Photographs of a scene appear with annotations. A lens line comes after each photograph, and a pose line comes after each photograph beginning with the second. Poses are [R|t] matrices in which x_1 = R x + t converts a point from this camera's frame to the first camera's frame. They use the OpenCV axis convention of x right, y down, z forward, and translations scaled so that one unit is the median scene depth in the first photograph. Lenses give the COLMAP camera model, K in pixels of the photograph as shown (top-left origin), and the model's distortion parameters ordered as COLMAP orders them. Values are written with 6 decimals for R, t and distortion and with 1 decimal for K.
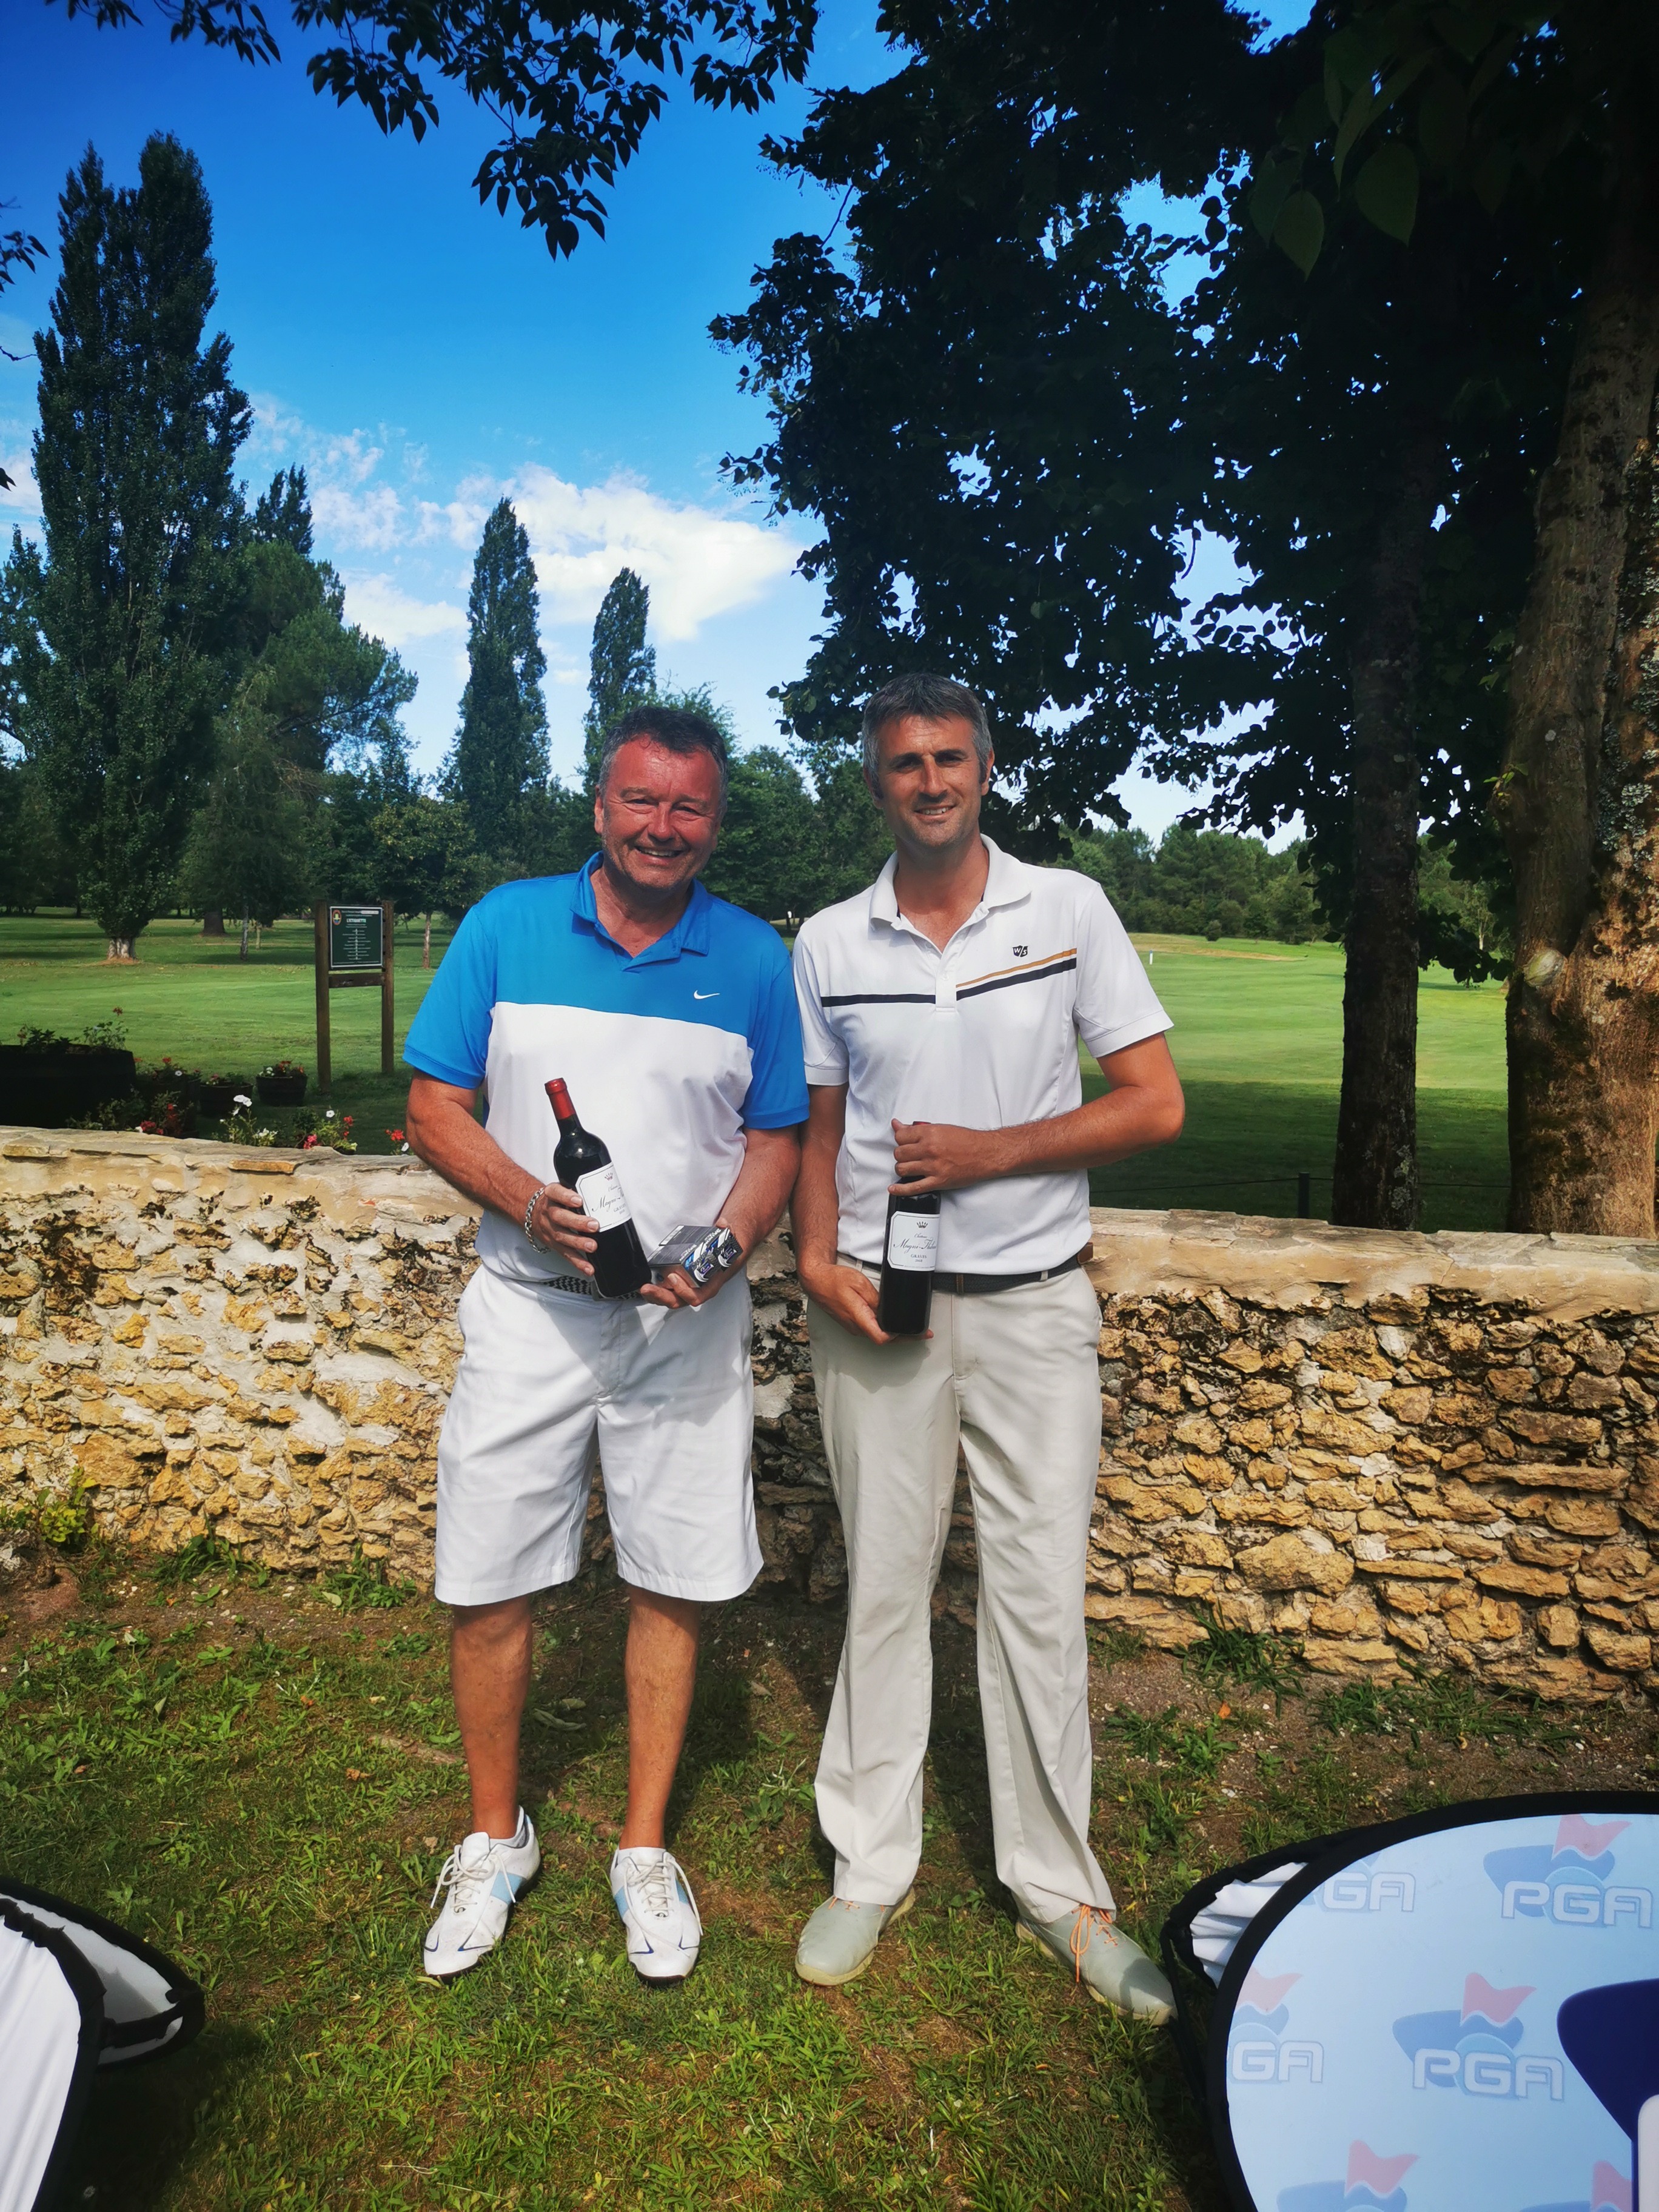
lens RADIAL K [[1714.4, 0, 813.4], [0, 1714.4, 1089.8], [0, 0, 1]] dist [0.055474, -0.048956]
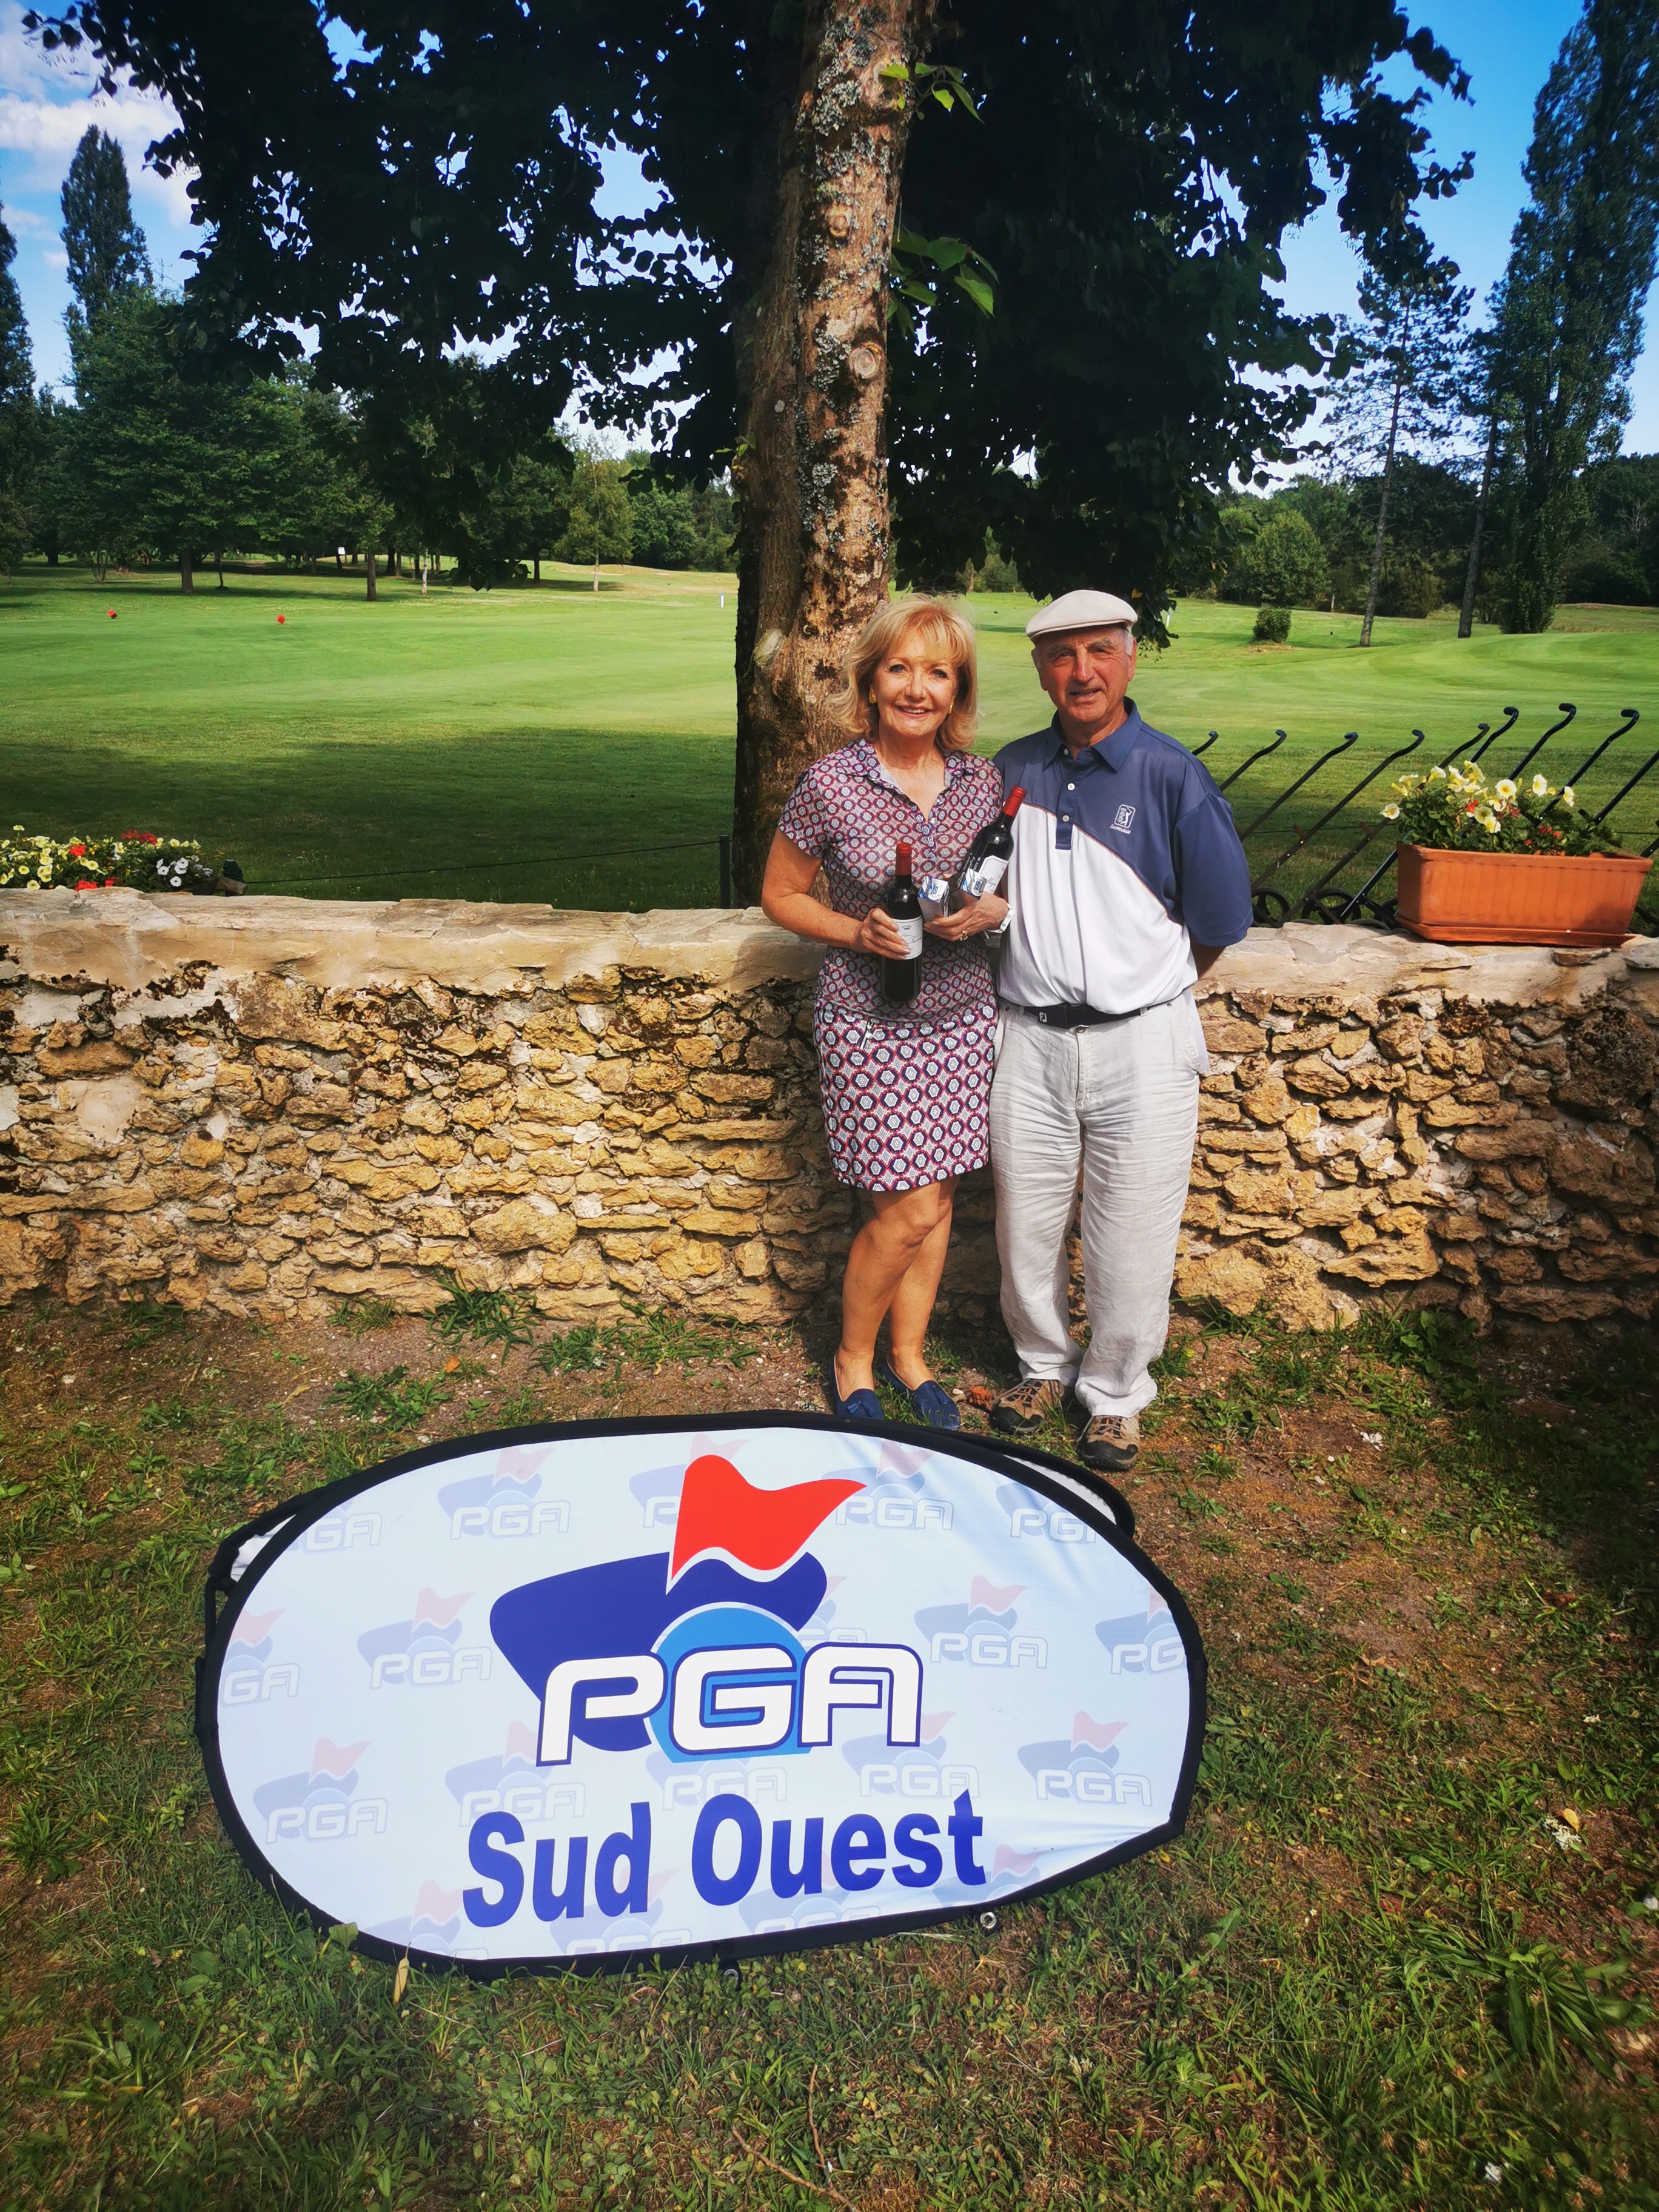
lens RADIAL K [[1718.0, 0, 801.5], [0, 1718.0, 1089.0], [0, 0, 1]] dist [0.057963, -0.055086]
pose [[0.972441, -0.069575, 0.222526, 0.212659], [0.024154, 0.979364, 0.200655, -0.020002], [-0.231895, -0.189750, 0.954054, -0.044875]]
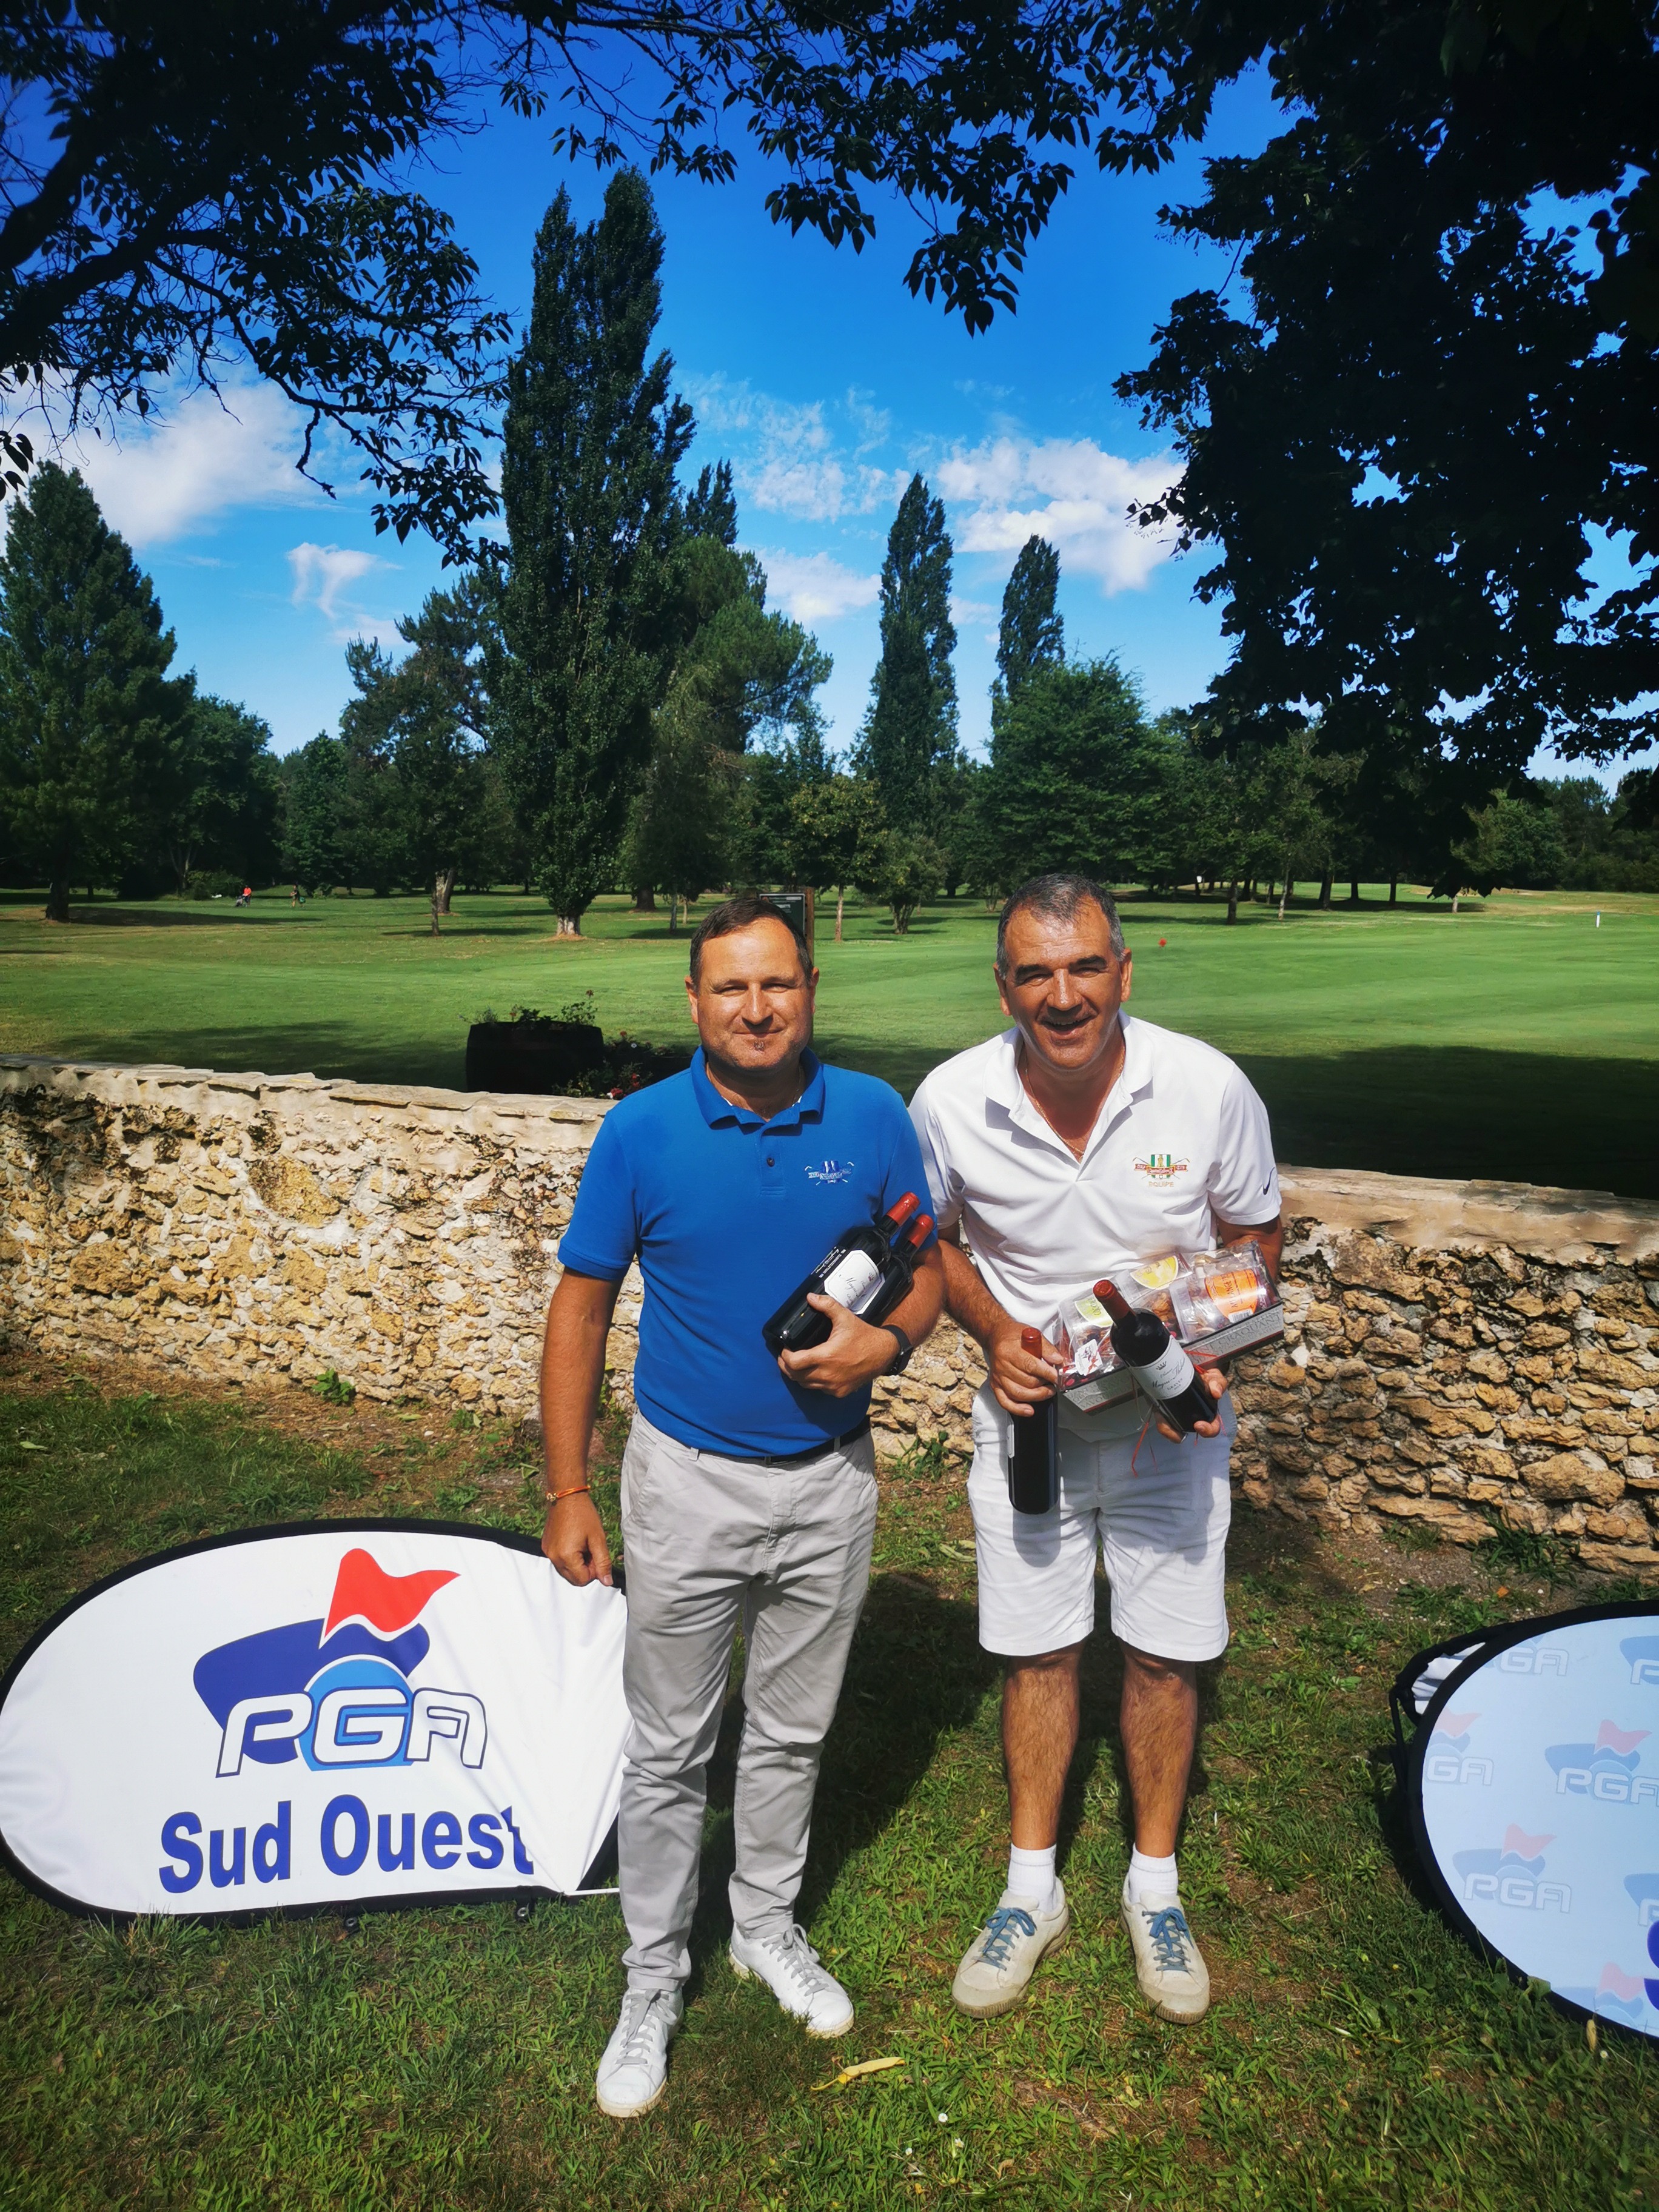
lens RADIAL K [[1701.4, 0, 820.2], [0, 1701.4, 1095.7], [0, 0, 1]] dist [0.052432, -0.043270]
pose [[0.973440, 0.013076, -0.228569, 0.040226], [-0.007954, 0.999697, 0.023314, -0.013239], [0.228804, -0.020877, 0.973249, -0.267347]]
